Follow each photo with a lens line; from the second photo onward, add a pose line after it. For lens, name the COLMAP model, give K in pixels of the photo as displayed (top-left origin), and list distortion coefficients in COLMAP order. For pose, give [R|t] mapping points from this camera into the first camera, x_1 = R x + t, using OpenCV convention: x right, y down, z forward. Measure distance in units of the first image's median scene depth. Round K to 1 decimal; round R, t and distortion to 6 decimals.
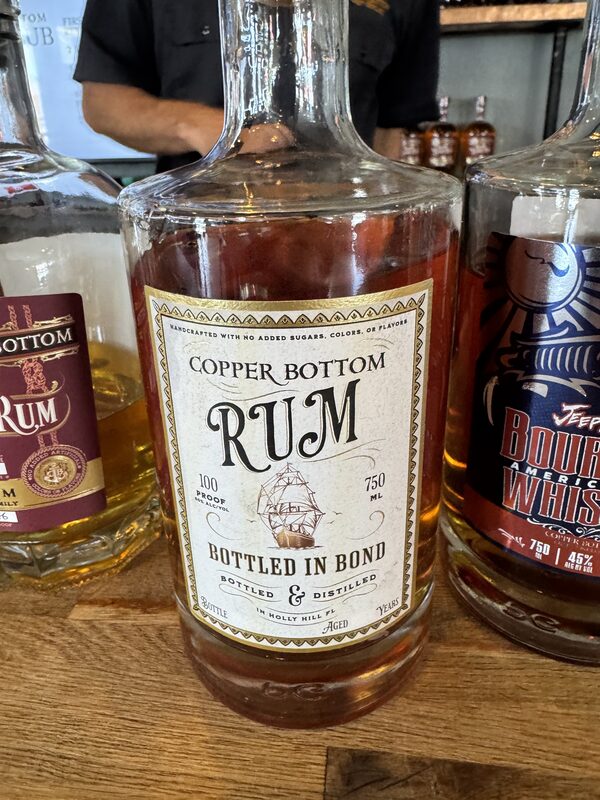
lens RADIAL K [[587.8, 0, 302.0], [0, 587.8, 416.3], [0, 0, 1]] dist [-0.002290, -0.002094]
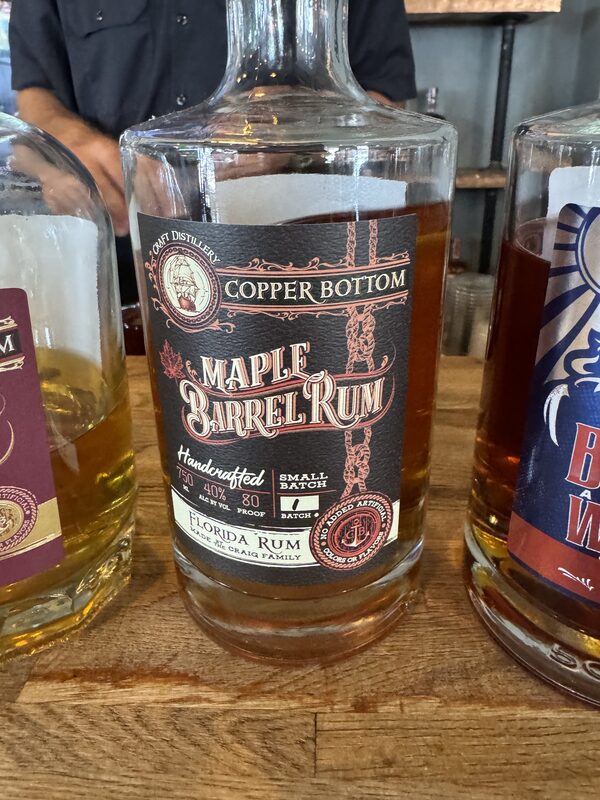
lens RADIAL K [[580.5, 0, 300.0], [0, 580.5, 400.0], [0, 0, 1]] dist [0.003677, -0.009657]
pose [[0.995924, -0.028349, 0.085628, -0.078360], [0.029589, 0.999474, -0.013250, -0.038672], [-0.085208, 0.015730, 0.996239, 0.193426]]
